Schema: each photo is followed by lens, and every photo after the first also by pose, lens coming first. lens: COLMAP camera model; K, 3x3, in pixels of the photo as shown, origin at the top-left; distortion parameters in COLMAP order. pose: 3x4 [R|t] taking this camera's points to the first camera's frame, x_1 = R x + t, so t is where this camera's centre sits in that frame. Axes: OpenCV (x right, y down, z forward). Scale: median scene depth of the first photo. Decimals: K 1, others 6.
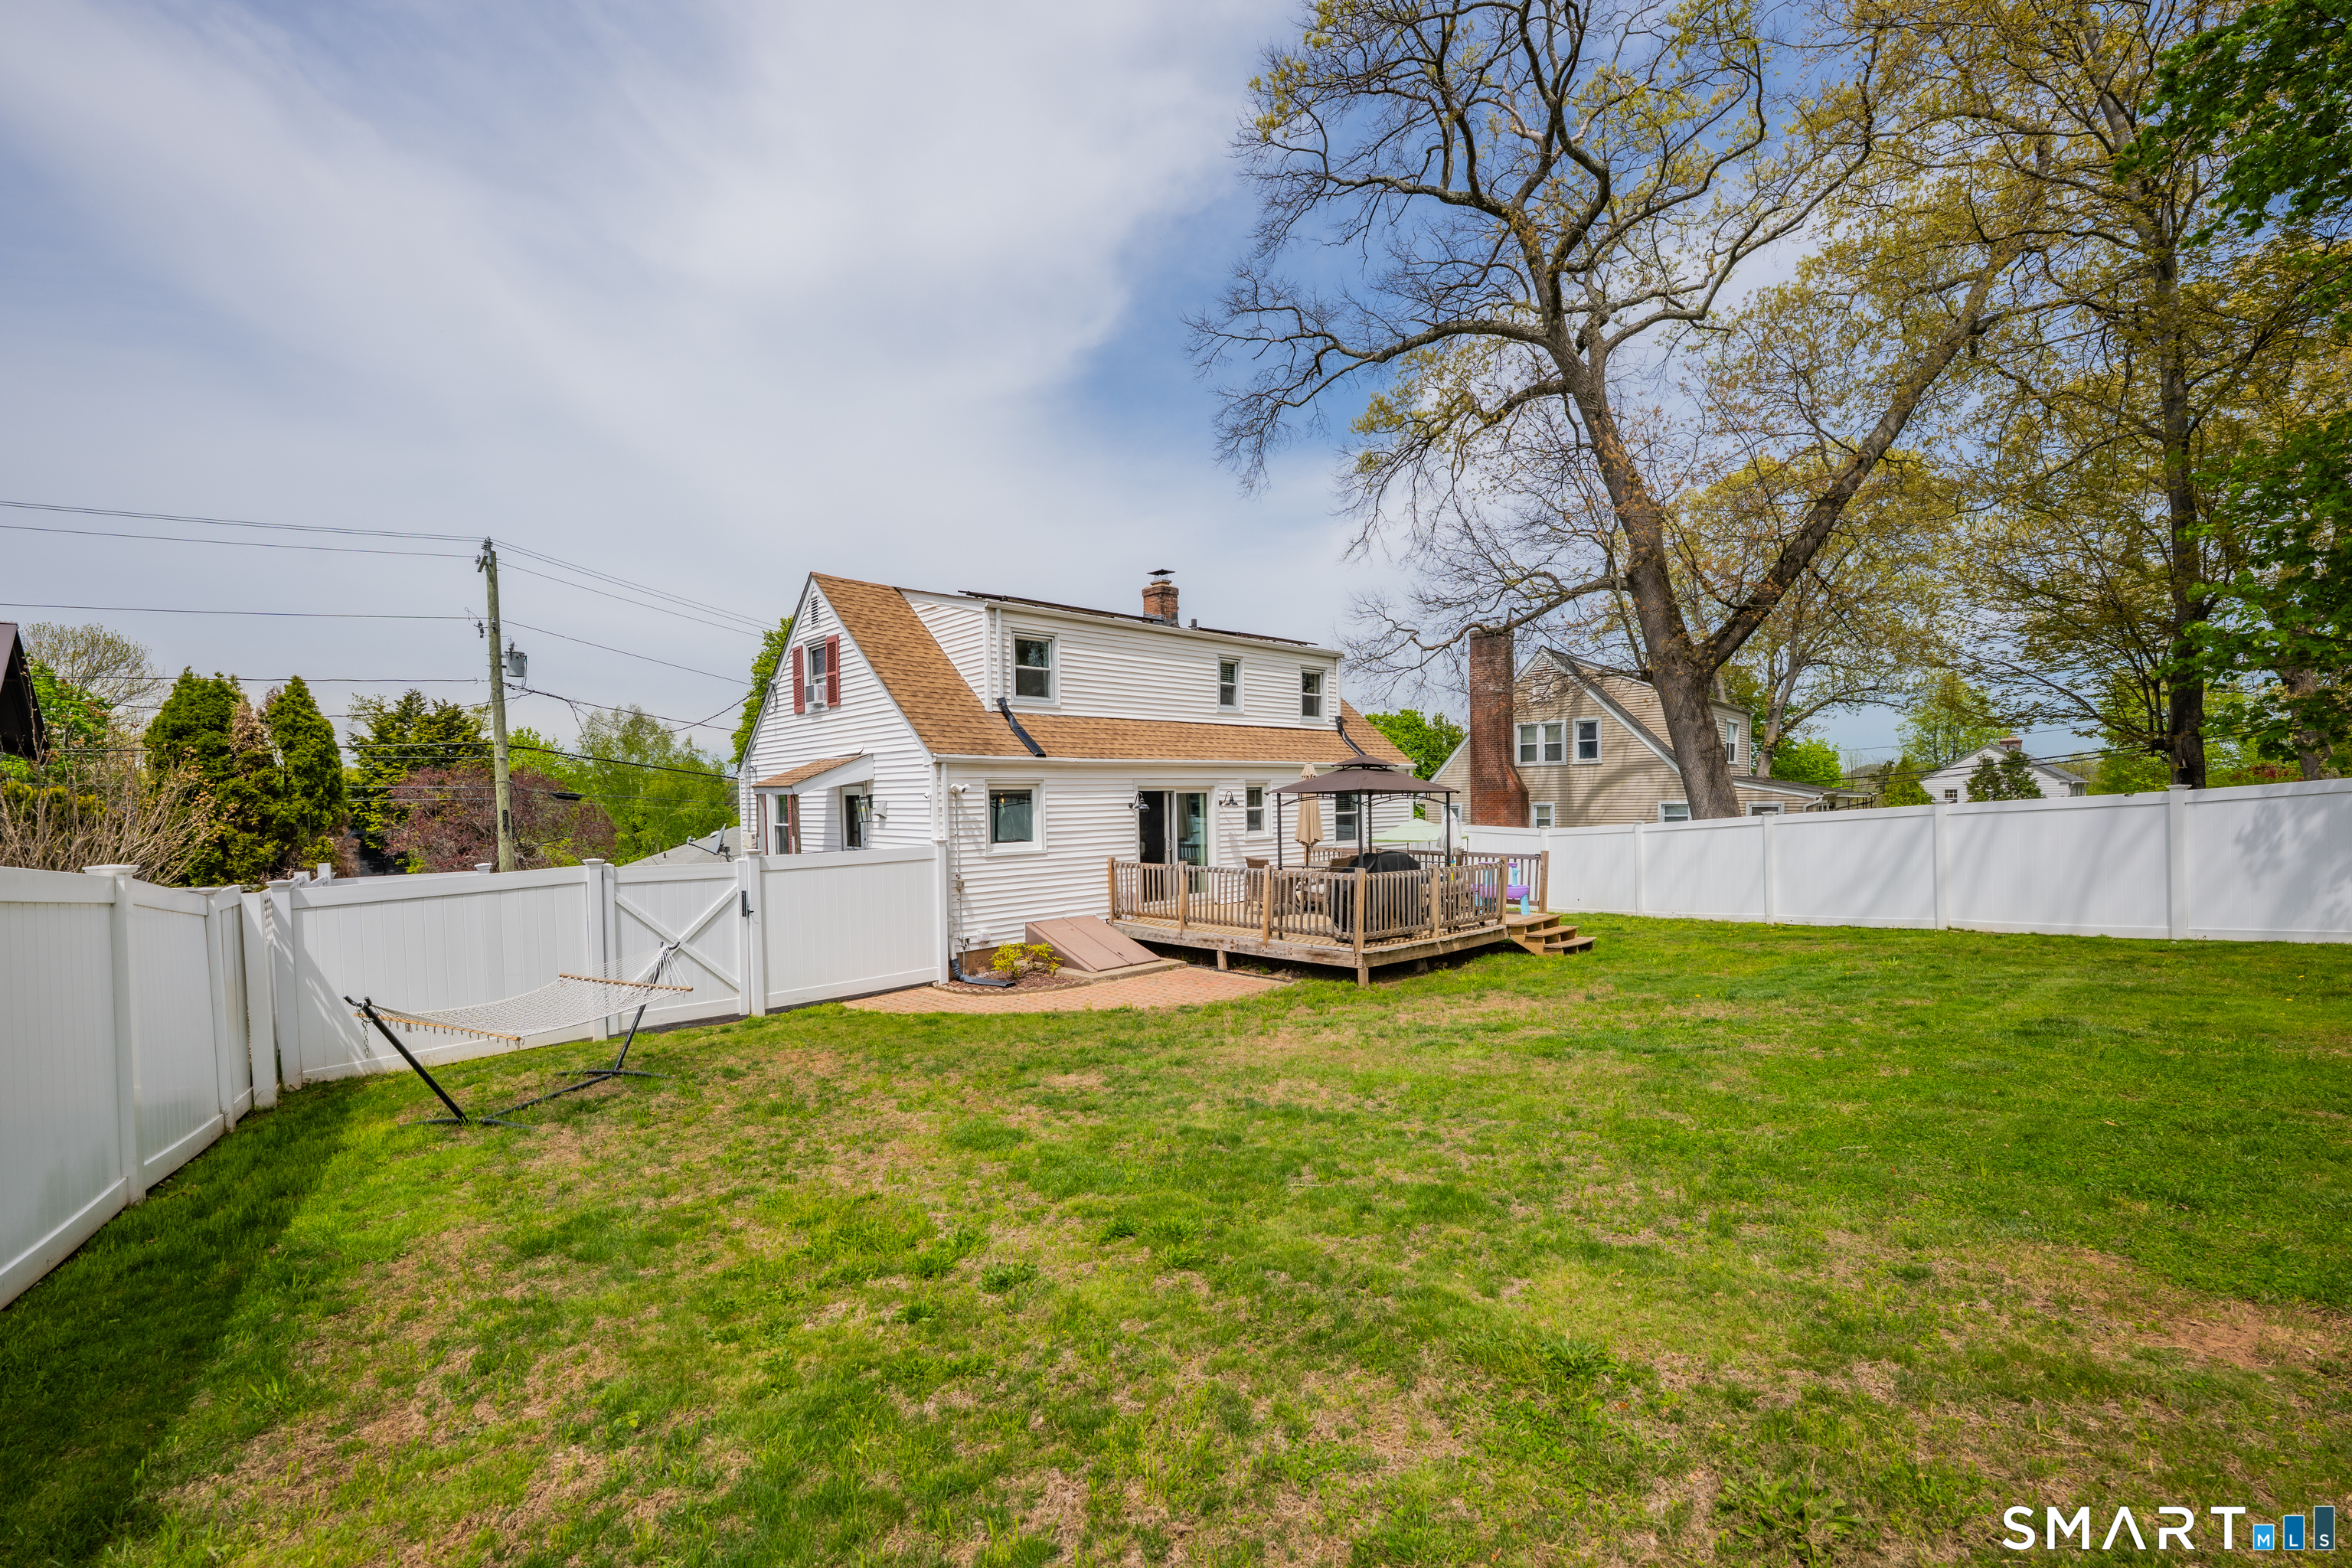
lens RADIAL K [[955.0, 0, 1168.9], [0, 955.0, 823.7], [0, 0, 1]] dist [-0.000524, 0.000220]
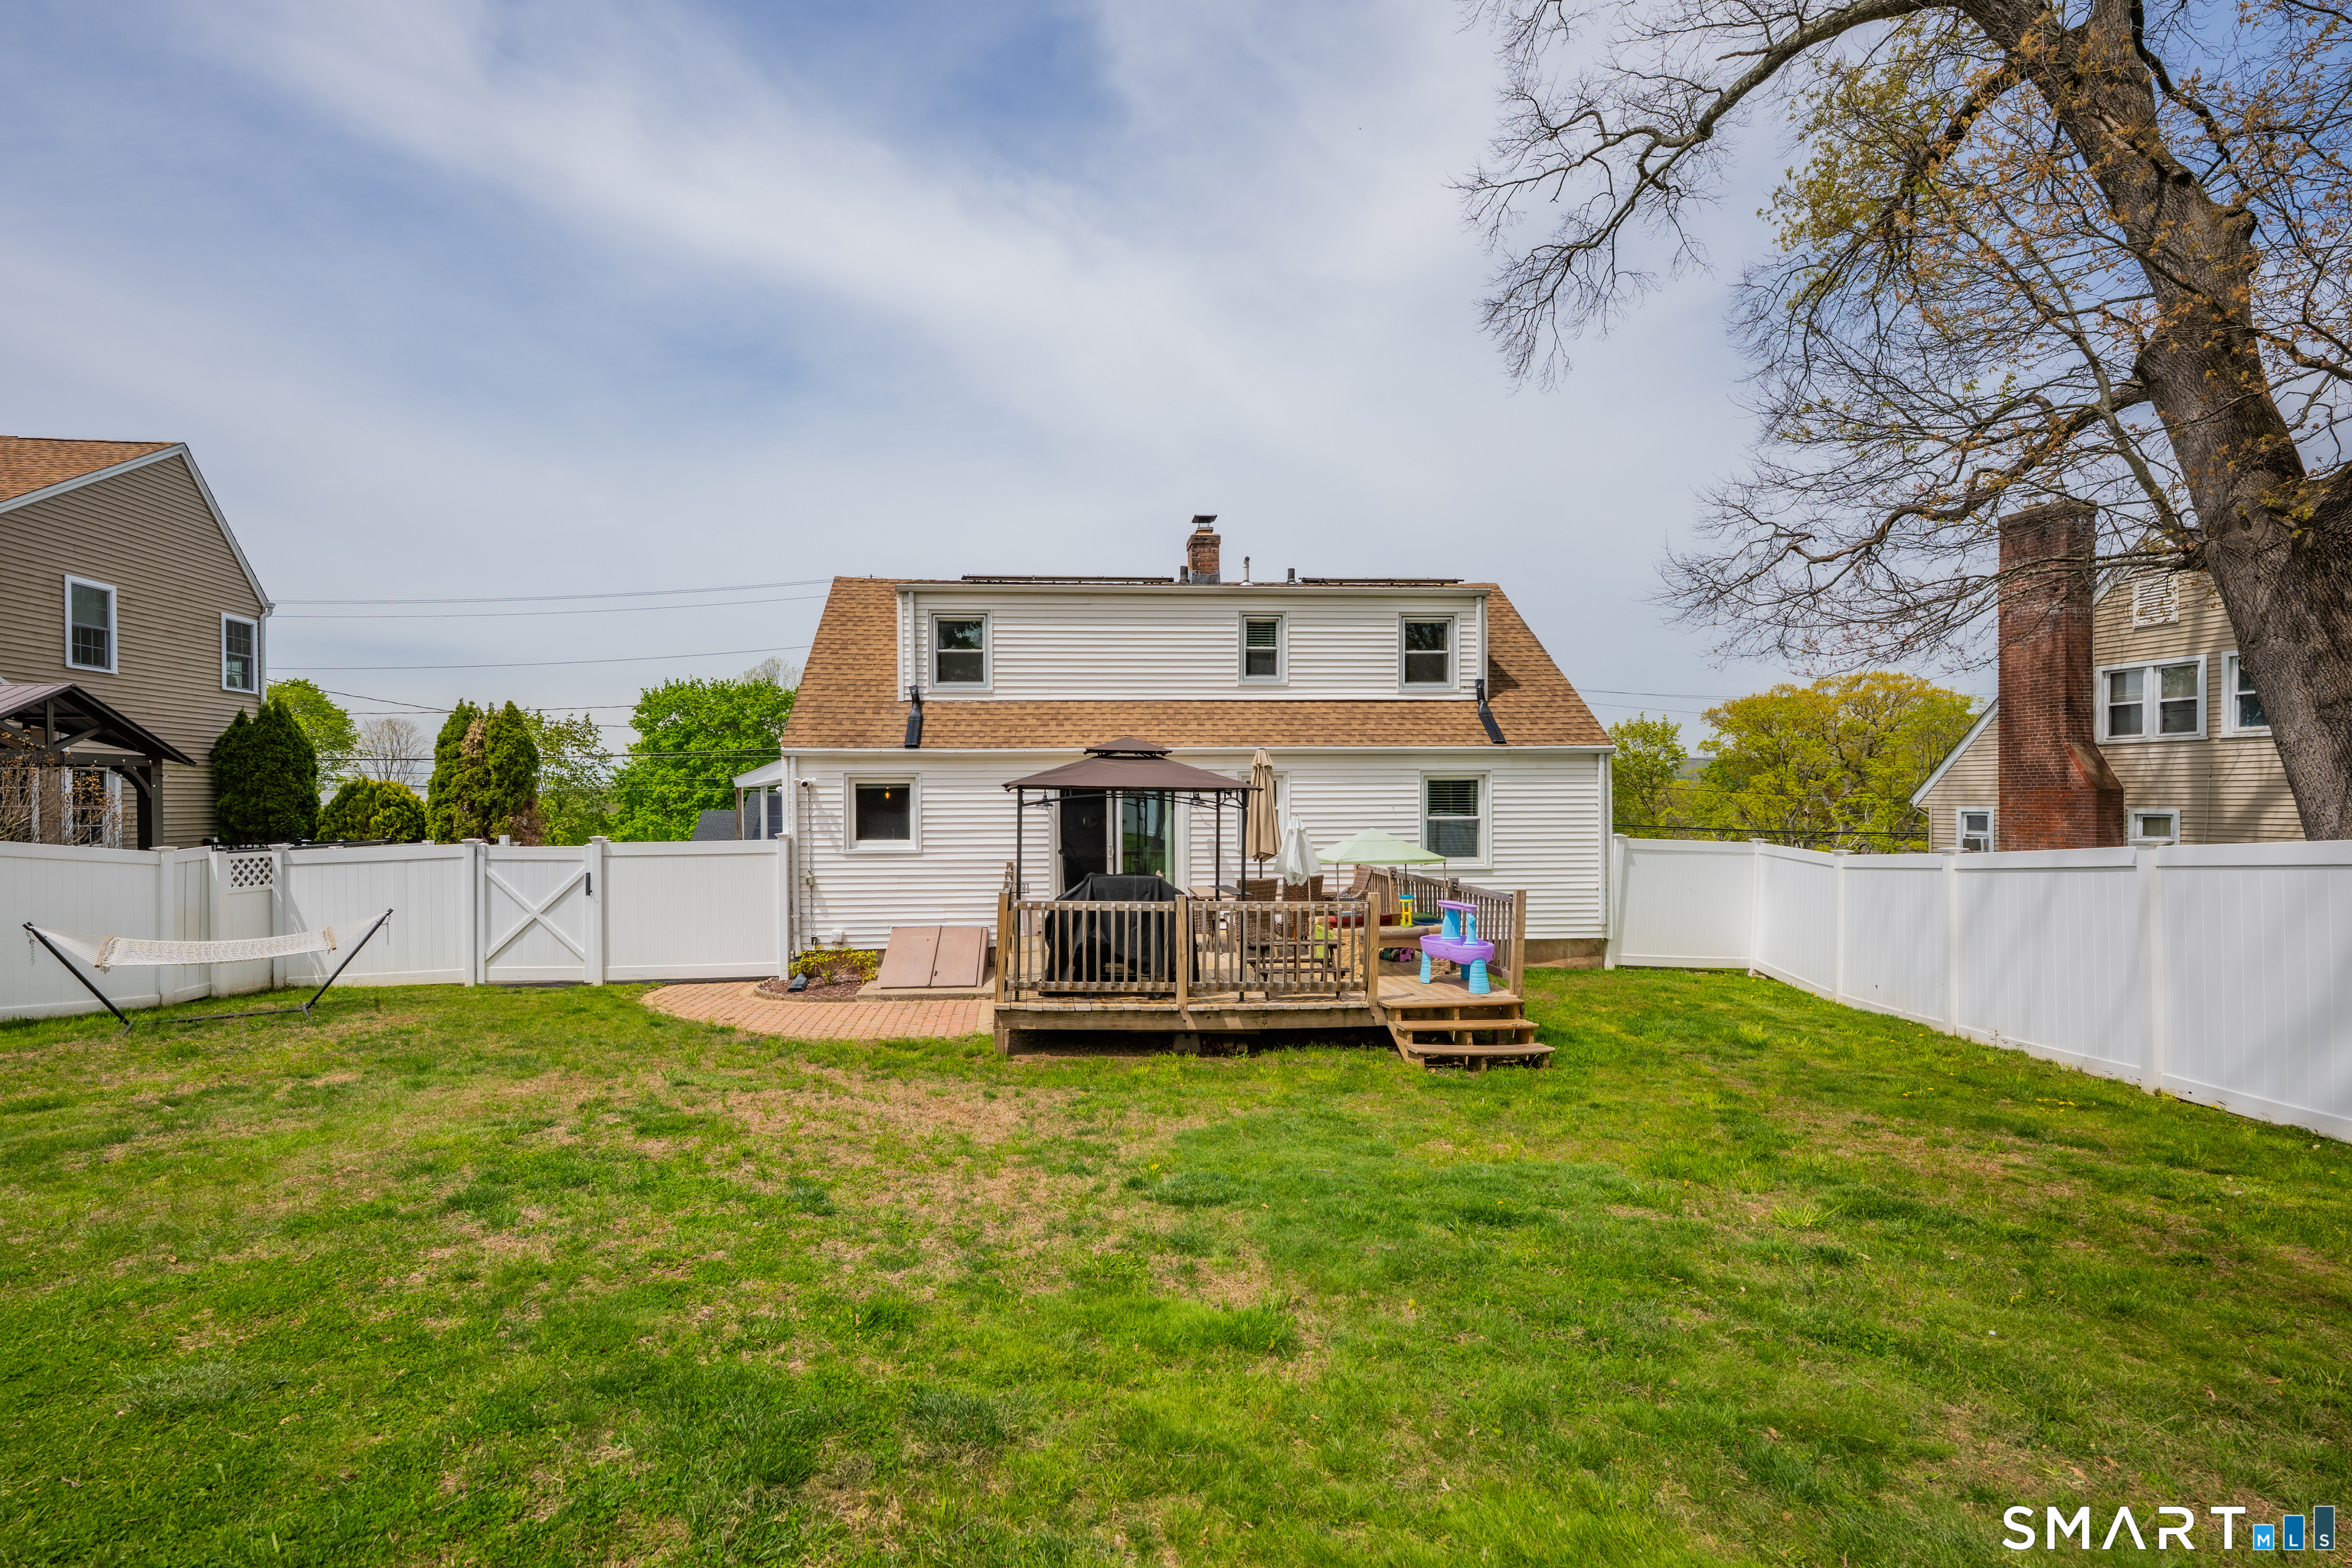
lens RADIAL K [[1020.0, 0, 1178.2], [0, 1020.0, 792.7], [0, 0, 1]] dist [0.000726, 0.000116]
pose [[0.773161, 0.008858, -0.634148, 0.642035], [-0.024336, 0.999580, -0.015709, -0.016548], [0.633743, 0.027578, 0.773052, 0.378841]]
